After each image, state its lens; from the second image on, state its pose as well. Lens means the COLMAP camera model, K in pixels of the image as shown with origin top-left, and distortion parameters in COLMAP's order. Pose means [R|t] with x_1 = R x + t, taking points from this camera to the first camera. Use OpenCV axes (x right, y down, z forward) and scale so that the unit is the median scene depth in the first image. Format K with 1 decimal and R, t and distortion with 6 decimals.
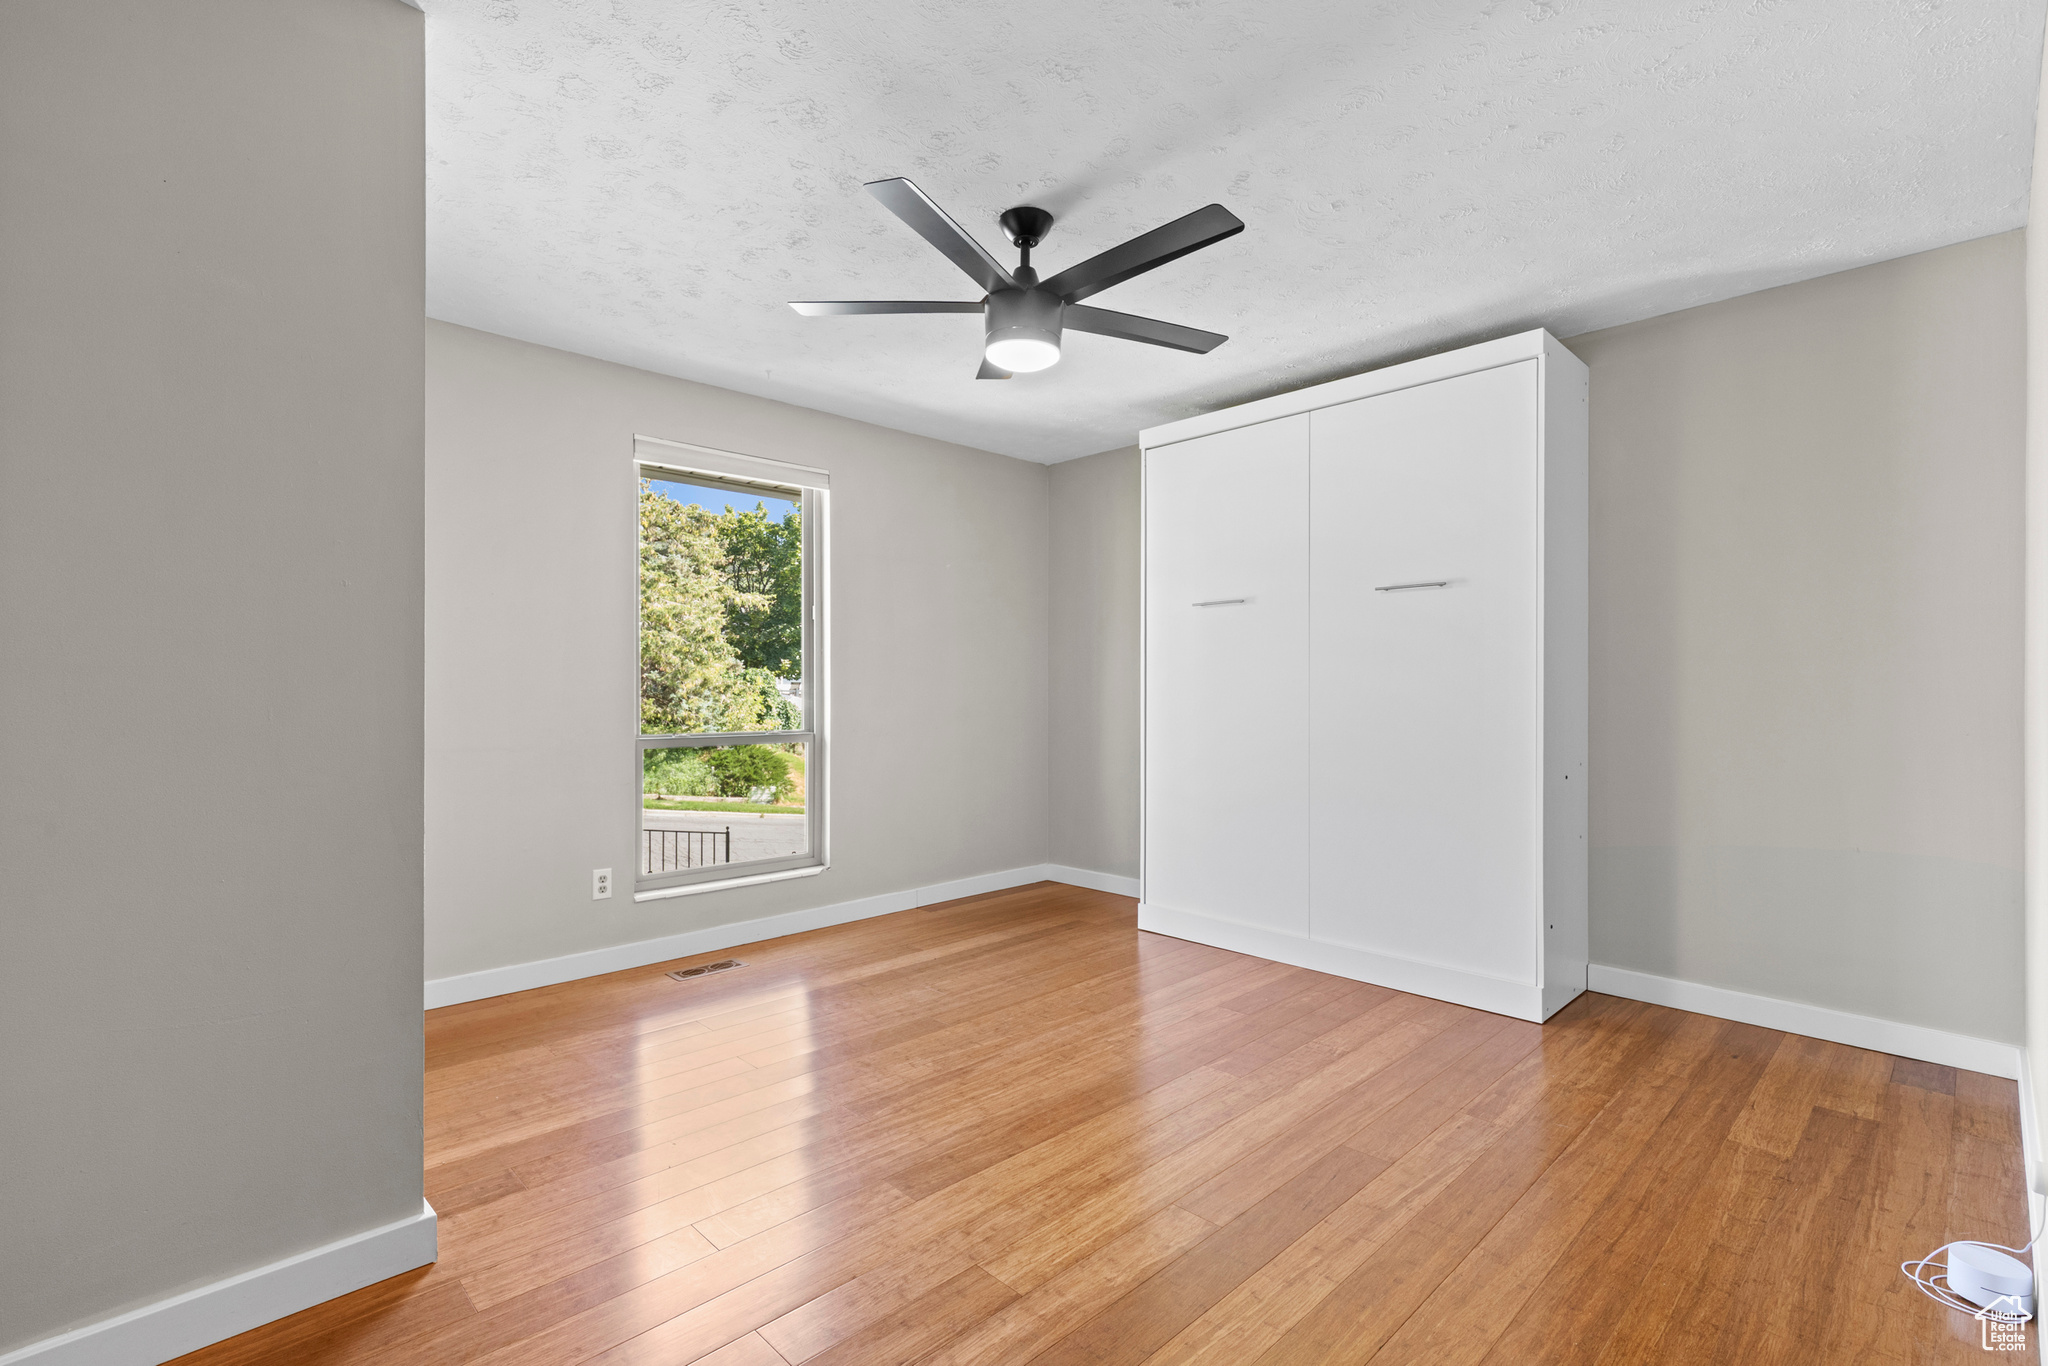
lens RADIAL K [[932.6, 0, 1025.5], [0, 932.6, 685.5], [0, 0, 1]] dist [0.010913, -0.001975]
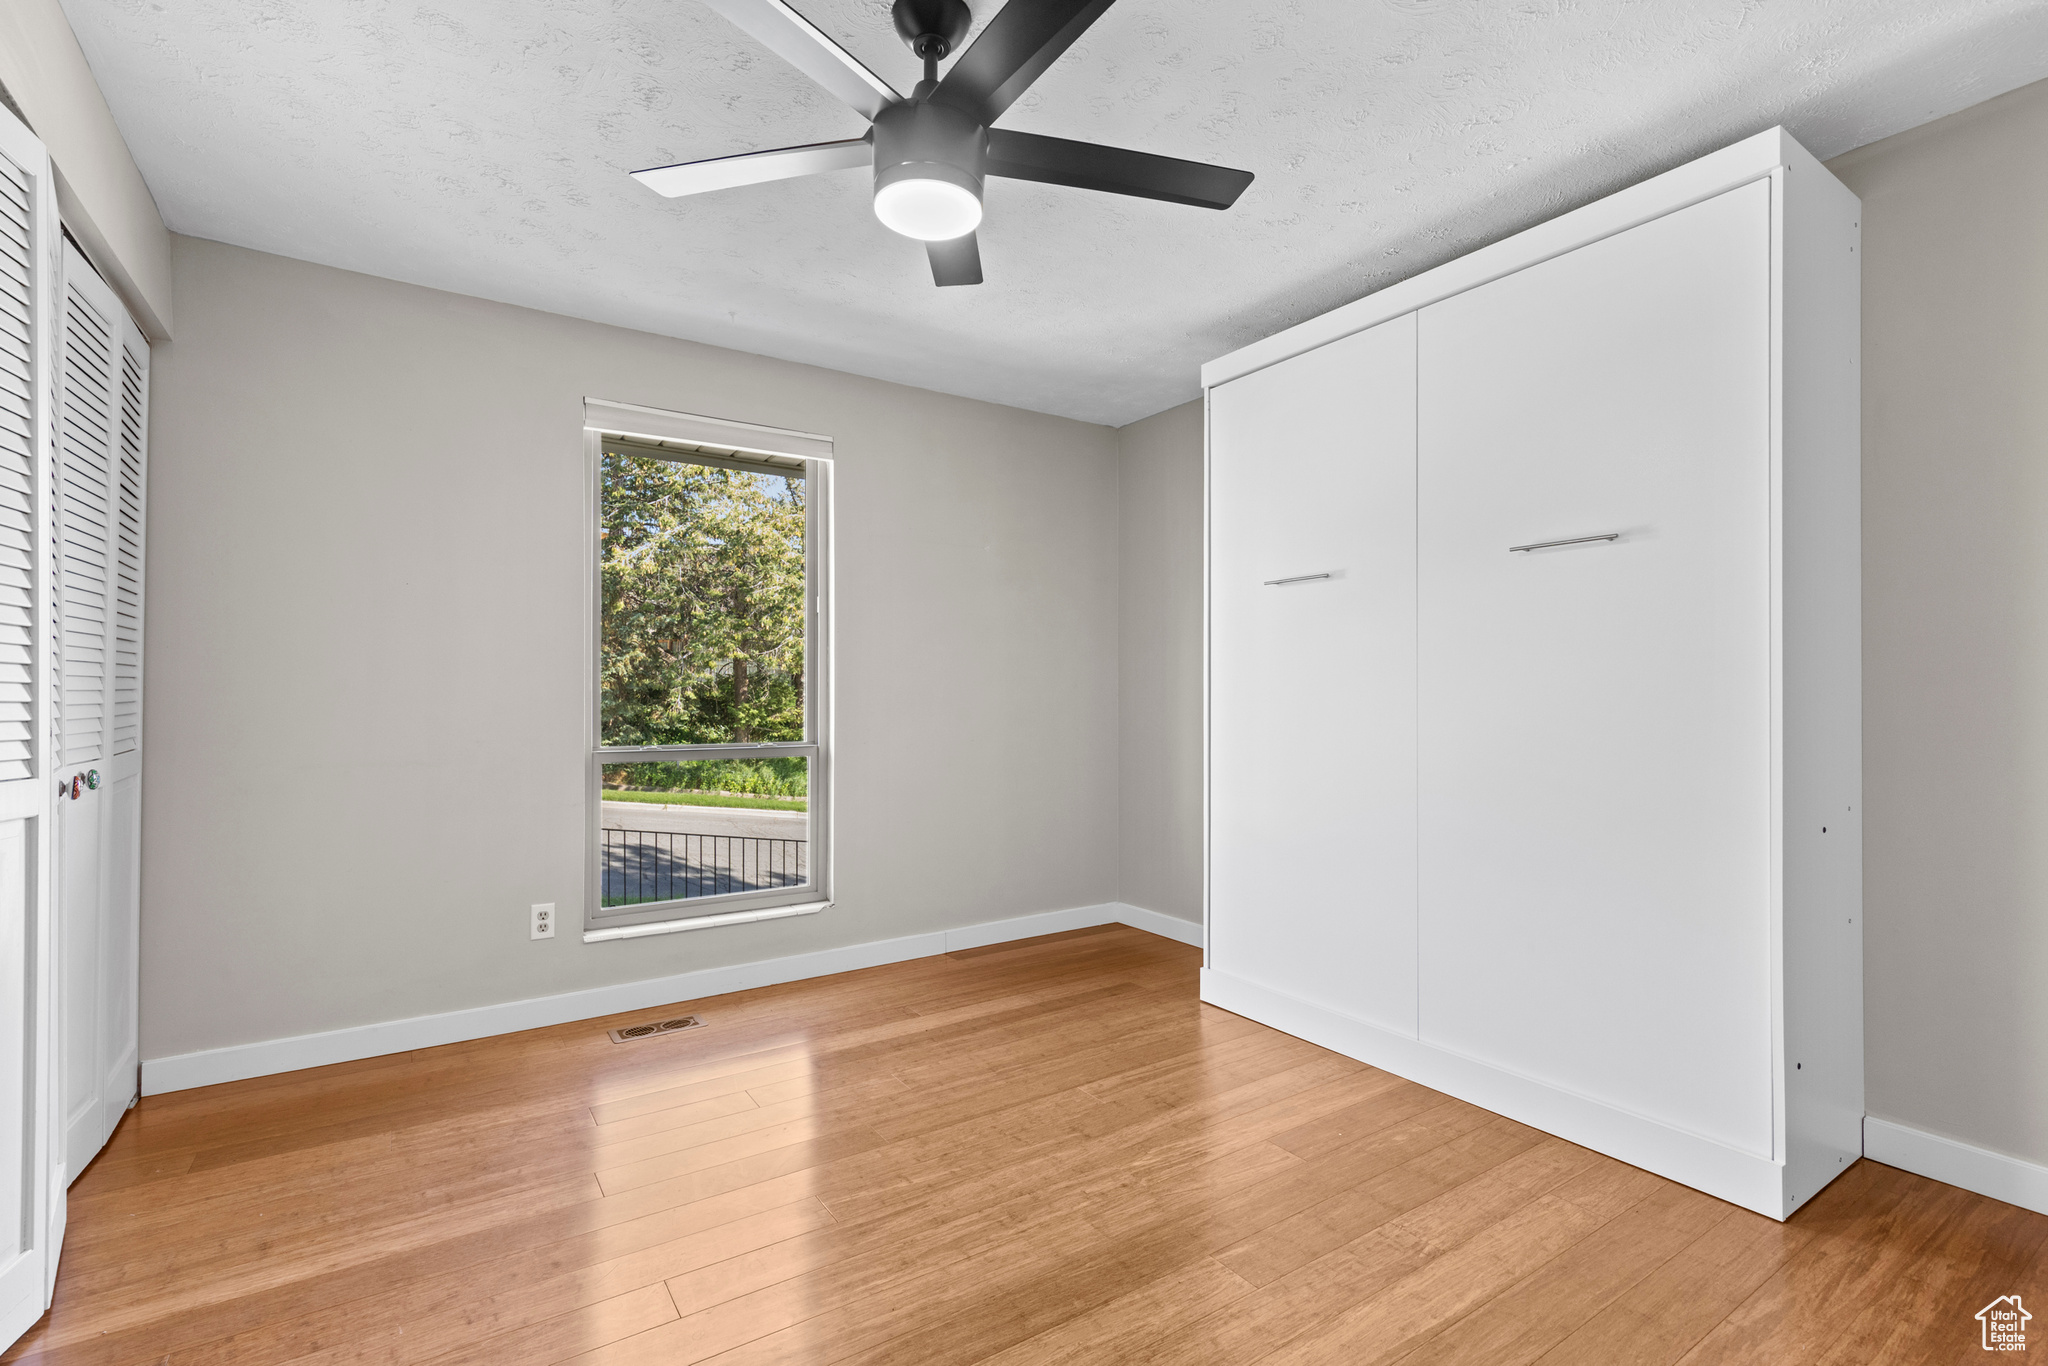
lens RADIAL K [[932.6, 0, 1023.1], [0, 932.6, 686.6], [0, 0, 1]] dist [0.010913, -0.001975]
pose [[0.983510, -0.001616, -0.180847, 0.149005], [0.000687, 0.999986, -0.005199, 0.002145], [0.180853, 0.004989, 0.983498, 0.257632]]
